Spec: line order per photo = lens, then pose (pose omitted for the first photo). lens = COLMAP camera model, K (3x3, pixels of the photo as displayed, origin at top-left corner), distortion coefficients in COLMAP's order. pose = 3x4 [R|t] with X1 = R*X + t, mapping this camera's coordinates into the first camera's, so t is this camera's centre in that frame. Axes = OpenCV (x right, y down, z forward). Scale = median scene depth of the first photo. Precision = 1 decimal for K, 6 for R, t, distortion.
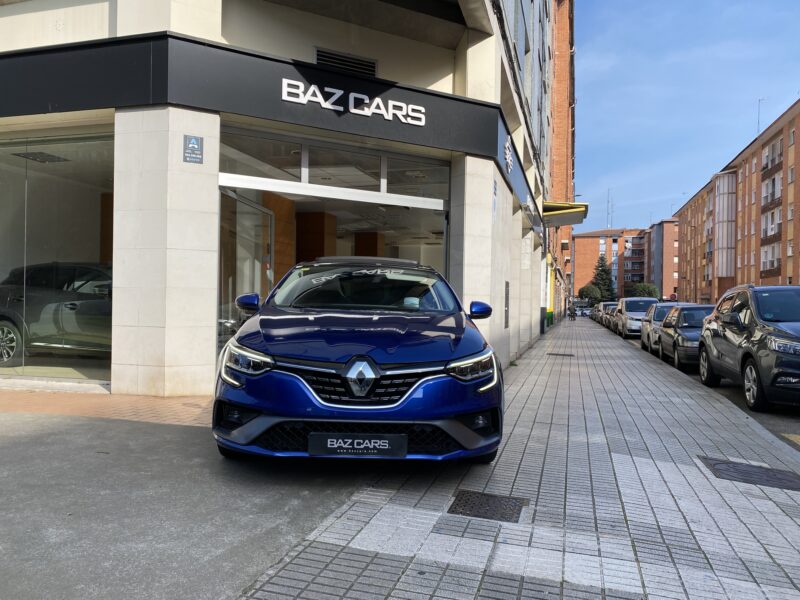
lens RADIAL K [[614.0, 0, 400.0], [0, 614.0, 300.0], [0, 0, 1]] dist [0.004084, 0.004958]
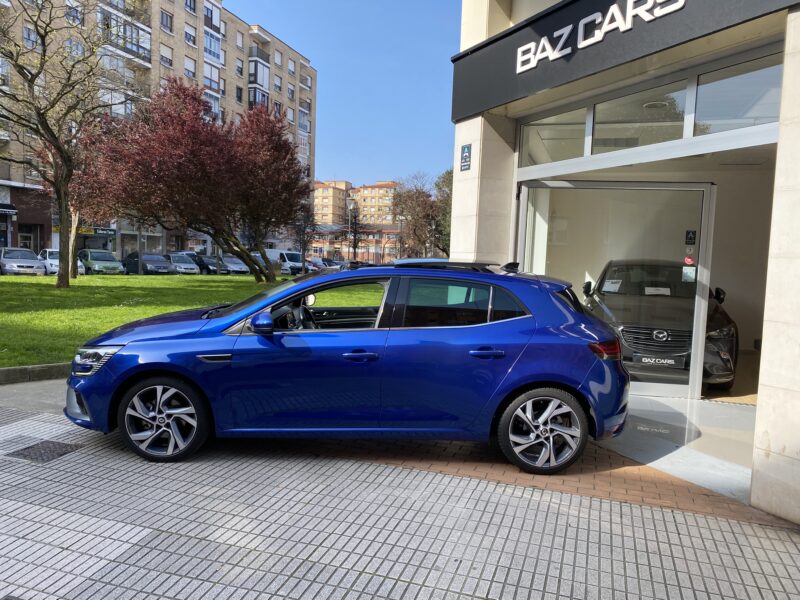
lens RADIAL K [[614.0, 0, 400.0], [0, 614.0, 300.0], [0, 0, 1]] dist [0.004084, 0.004958]
pose [[-0.054938, 0.053162, -0.997074, 0.662757], [-0.029072, 0.998073, 0.054817, -0.046912], [0.998066, 0.031999, -0.053286, 0.842106]]
